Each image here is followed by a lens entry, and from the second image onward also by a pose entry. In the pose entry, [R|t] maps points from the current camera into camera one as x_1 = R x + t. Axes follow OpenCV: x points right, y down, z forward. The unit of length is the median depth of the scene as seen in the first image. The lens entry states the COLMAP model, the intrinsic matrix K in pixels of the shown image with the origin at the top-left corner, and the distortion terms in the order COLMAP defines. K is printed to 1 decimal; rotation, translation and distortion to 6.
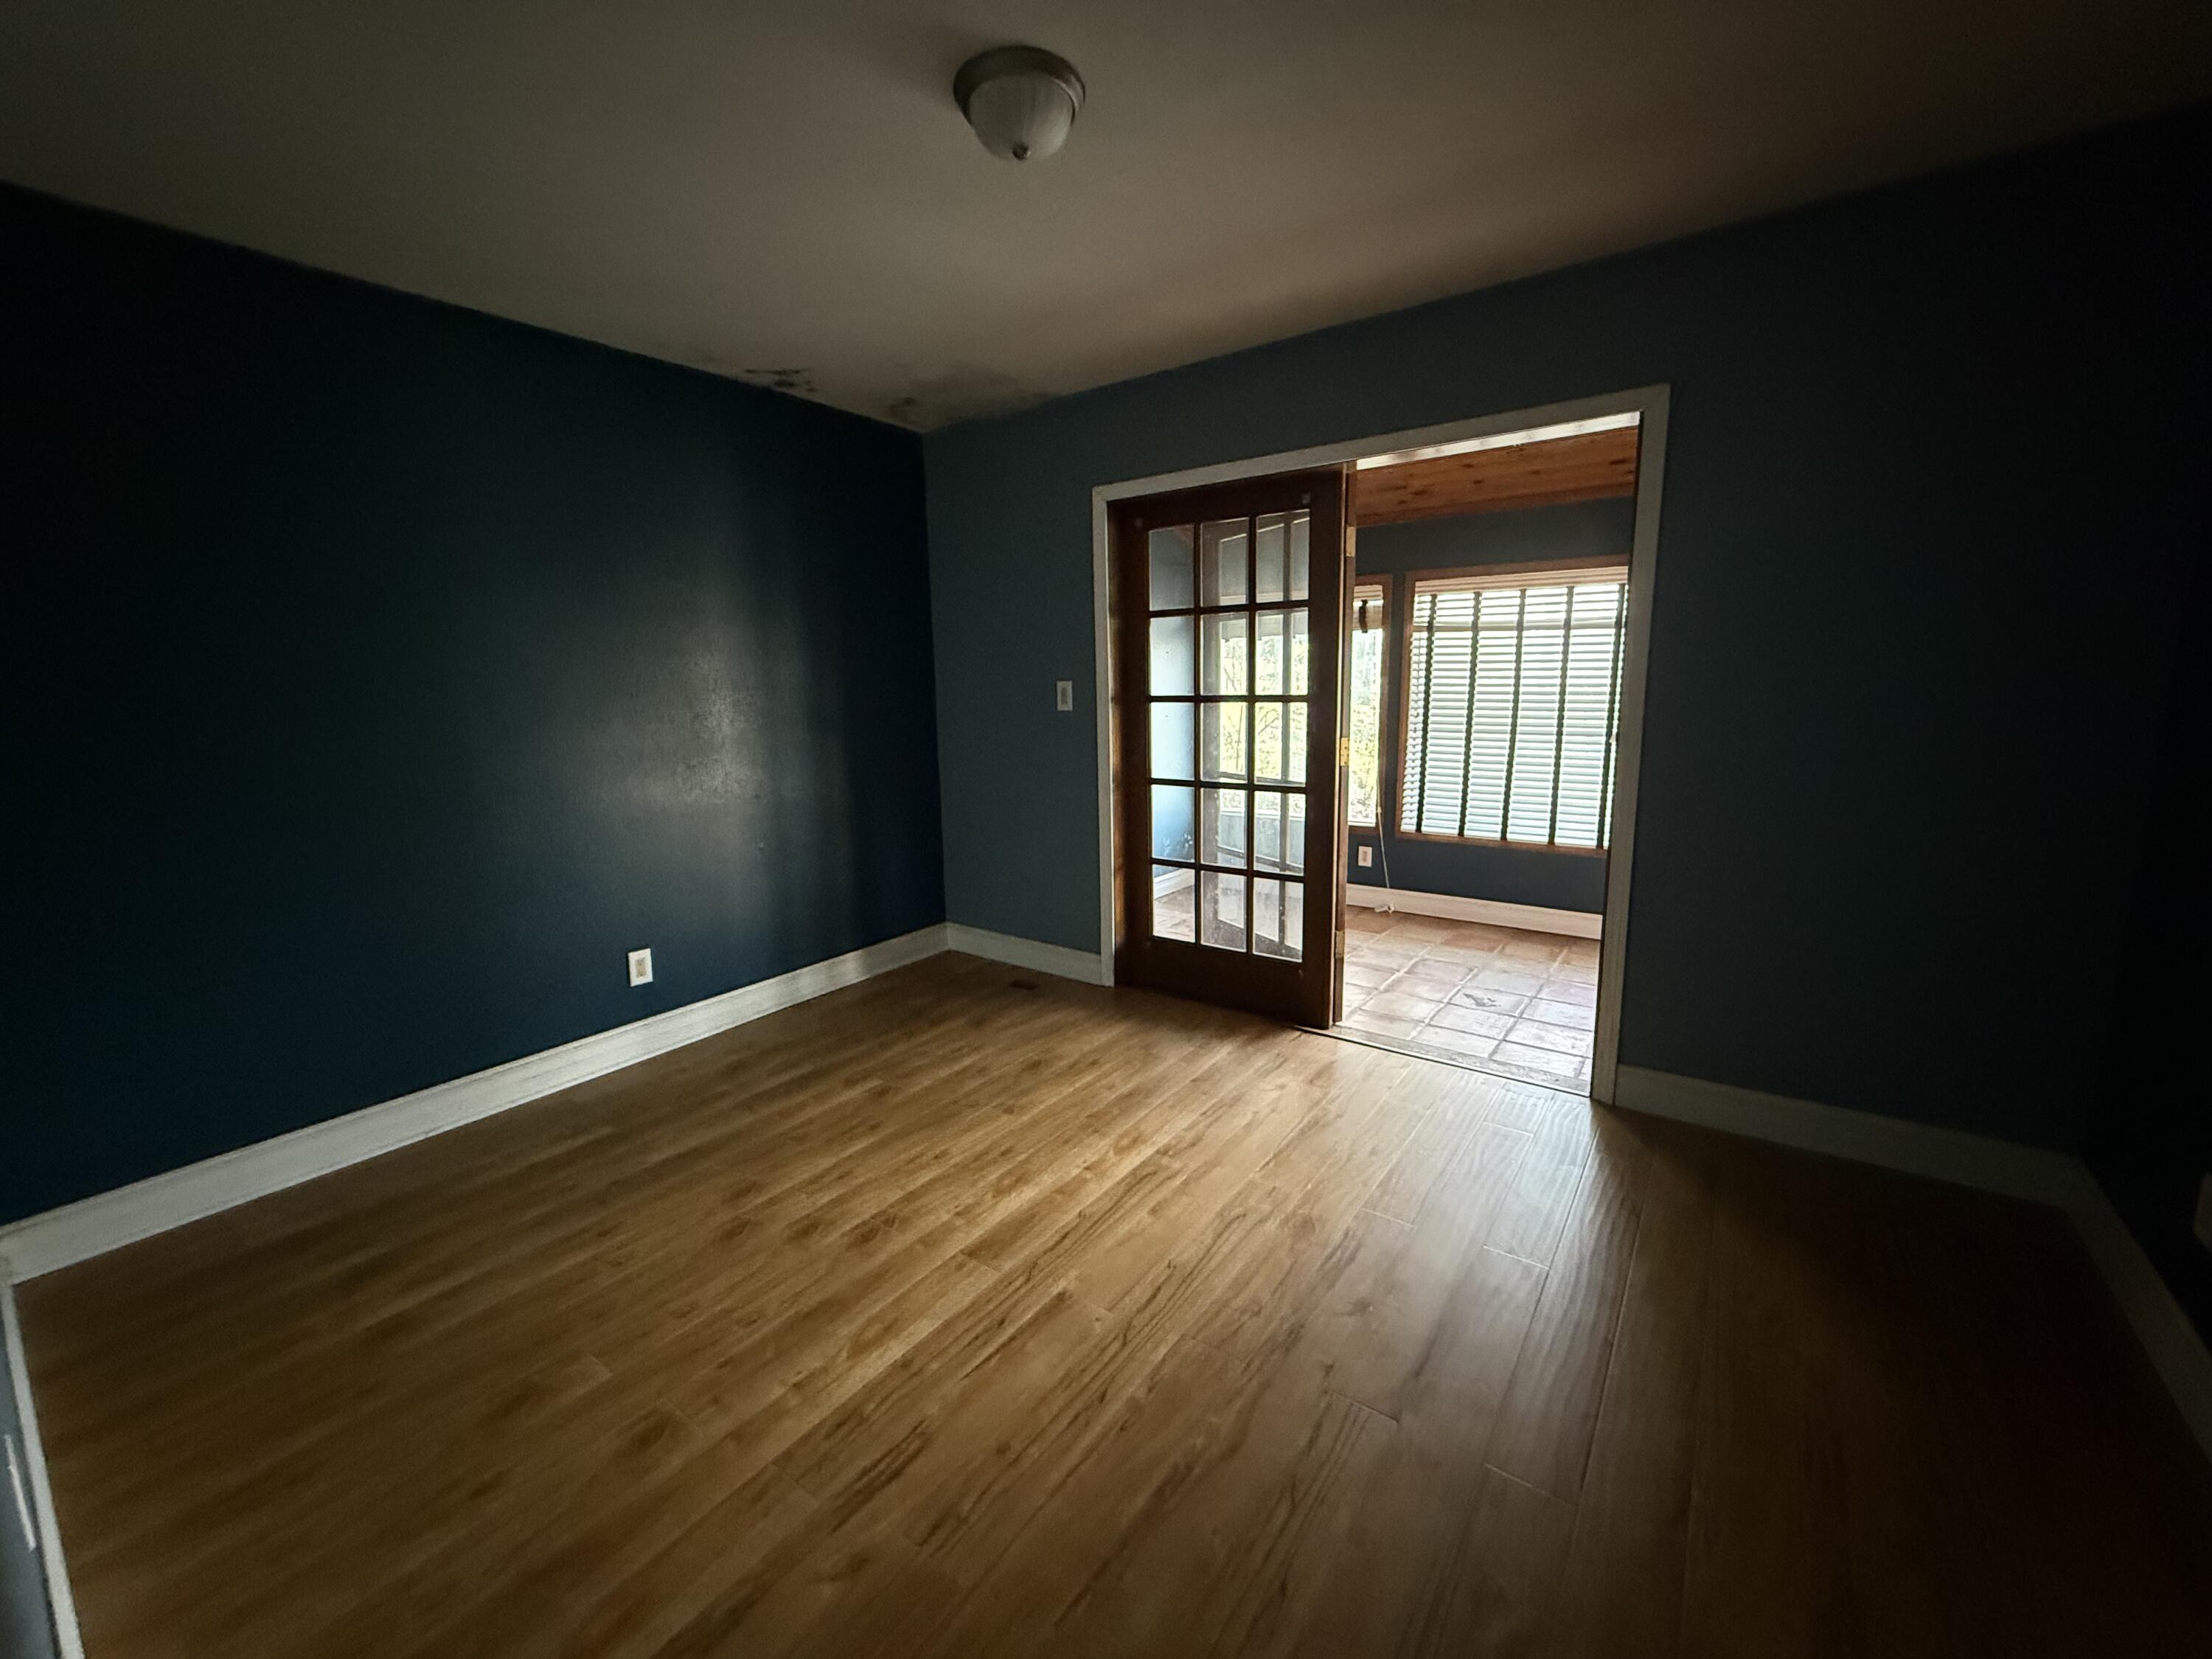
lens RADIAL K [[875.5, 0, 1106.6], [0, 875.5, 833.6], [0, 0, 1]] dist [0.000071, -0.000178]
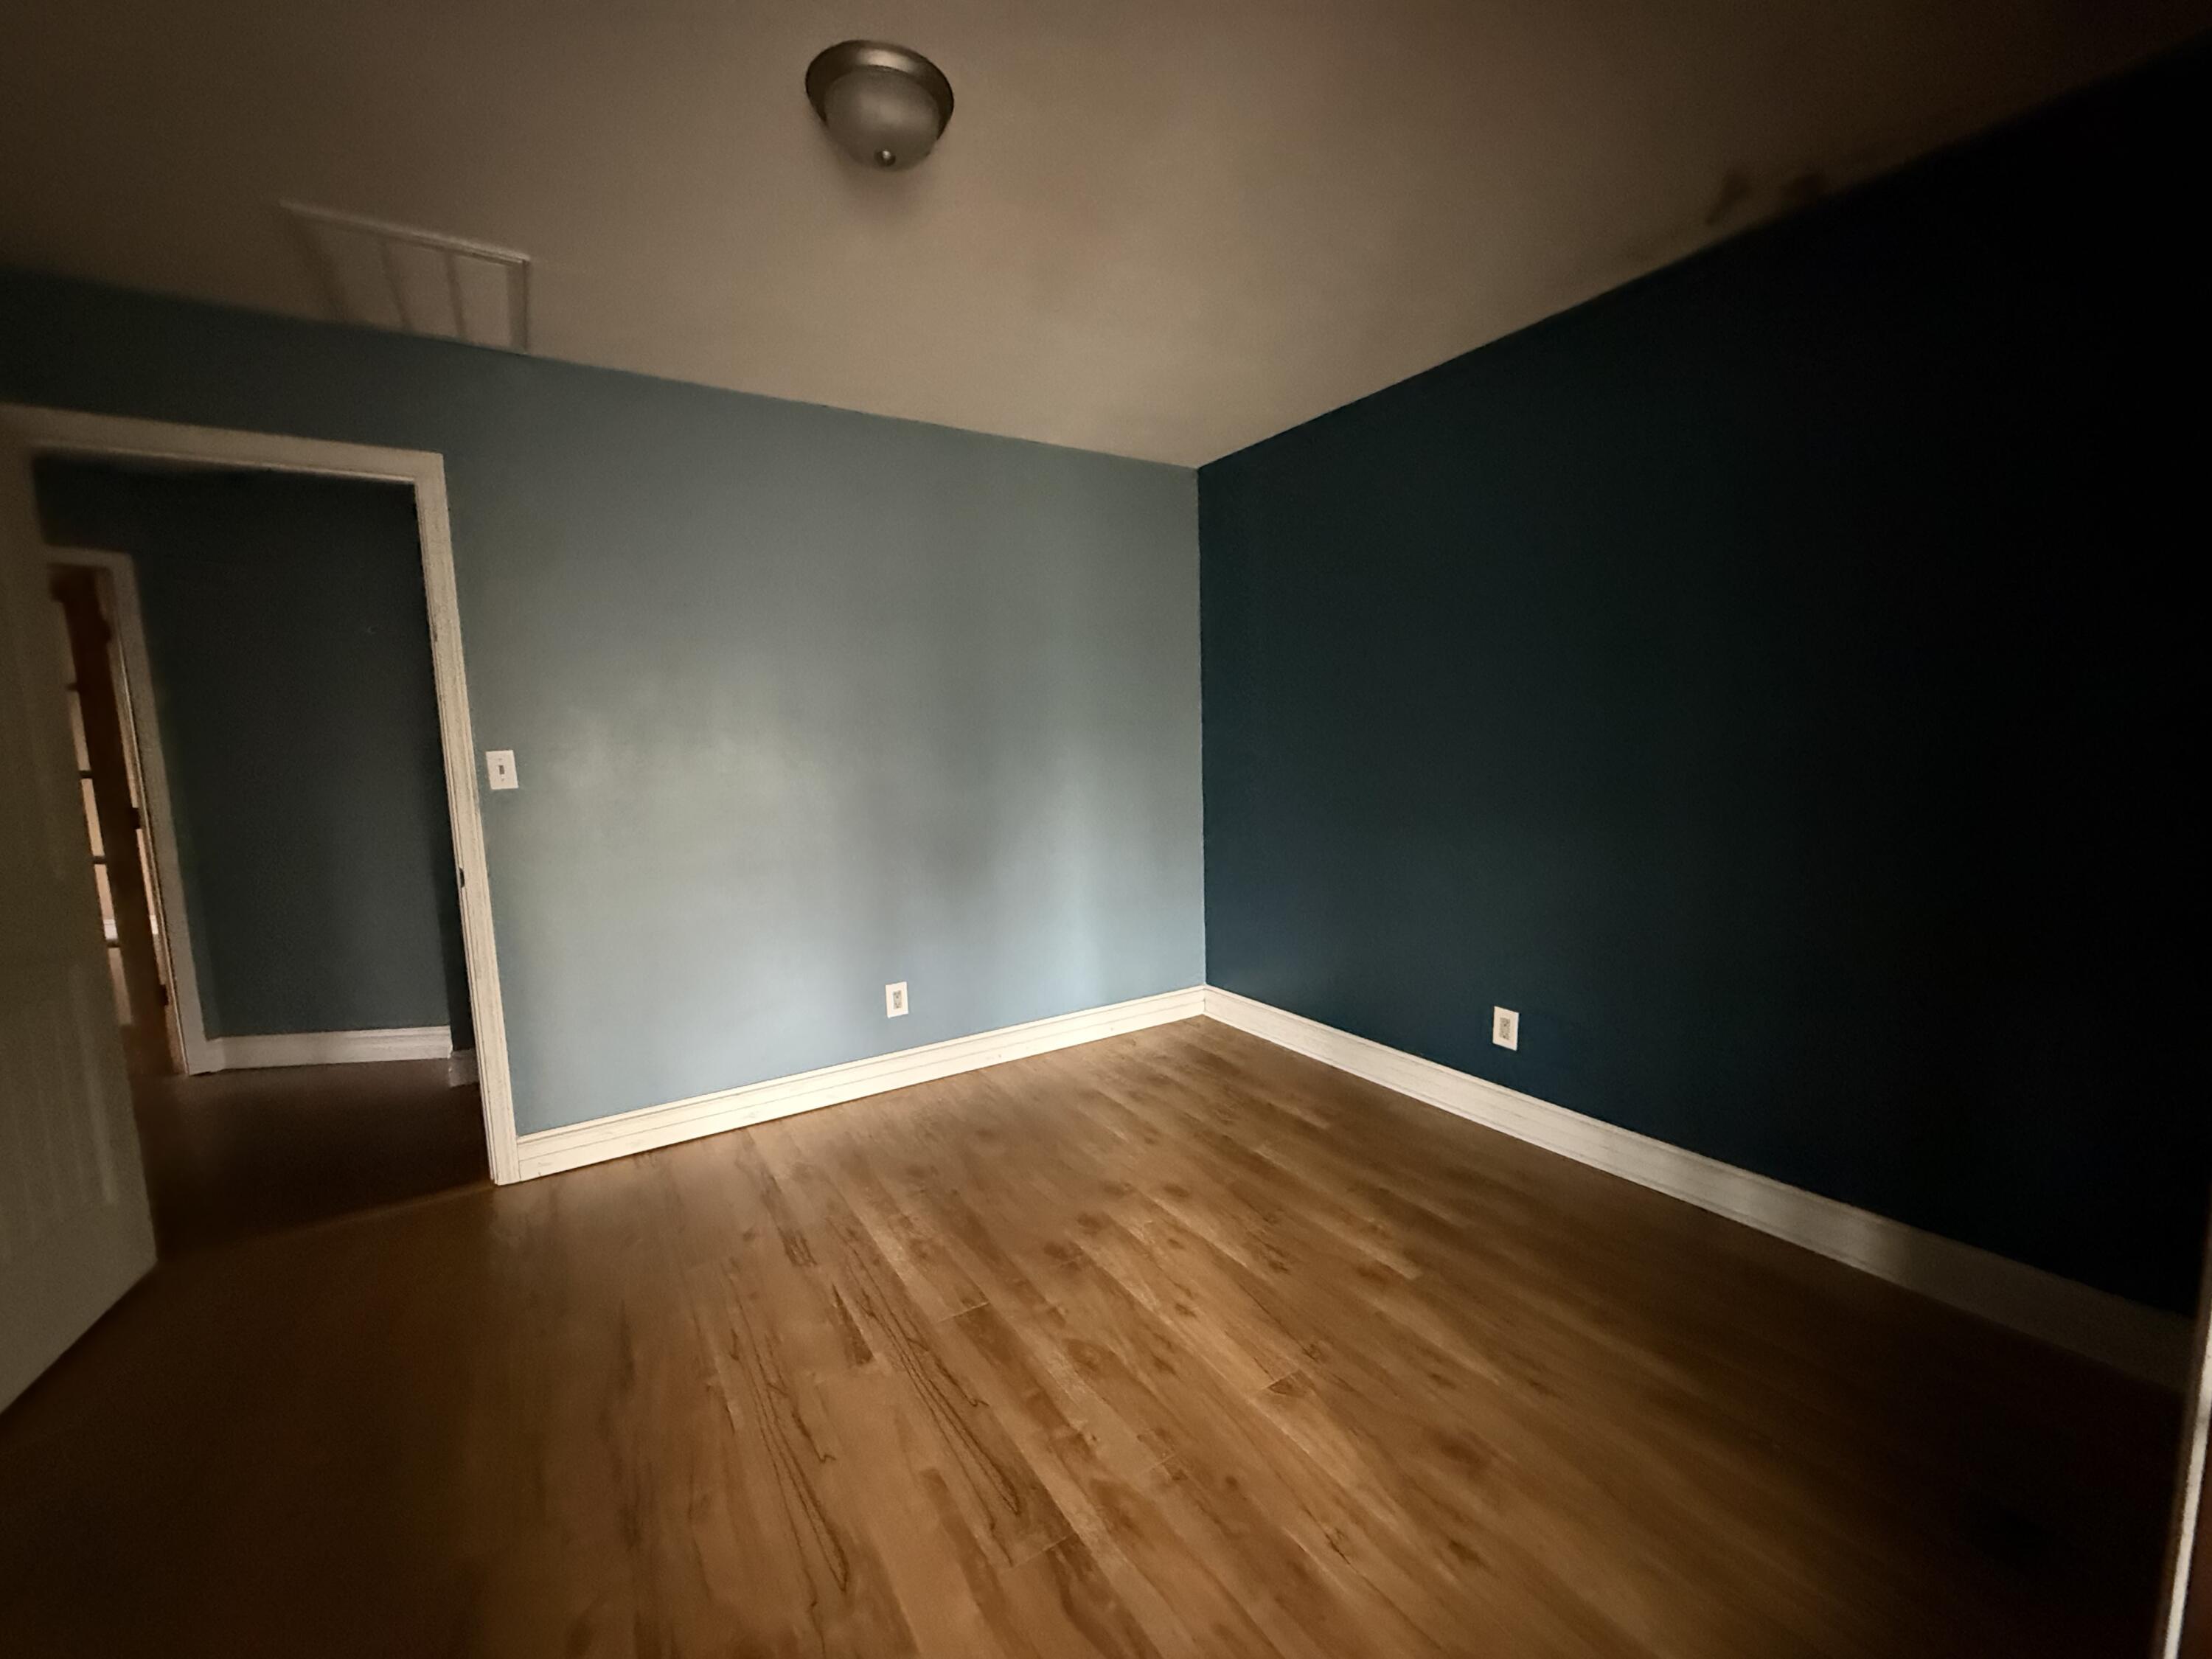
lens RADIAL K [[875.5, 0, 1091.3], [0, 875.5, 833.7], [0, 0, 1]] dist [0.000071, -0.000178]
pose [[-0.366695, 0.137817, -0.920077, 0.521466], [-0.122797, 0.973144, 0.194707, -0.203179], [0.922202, 0.184381, -0.339924, 1.121144]]
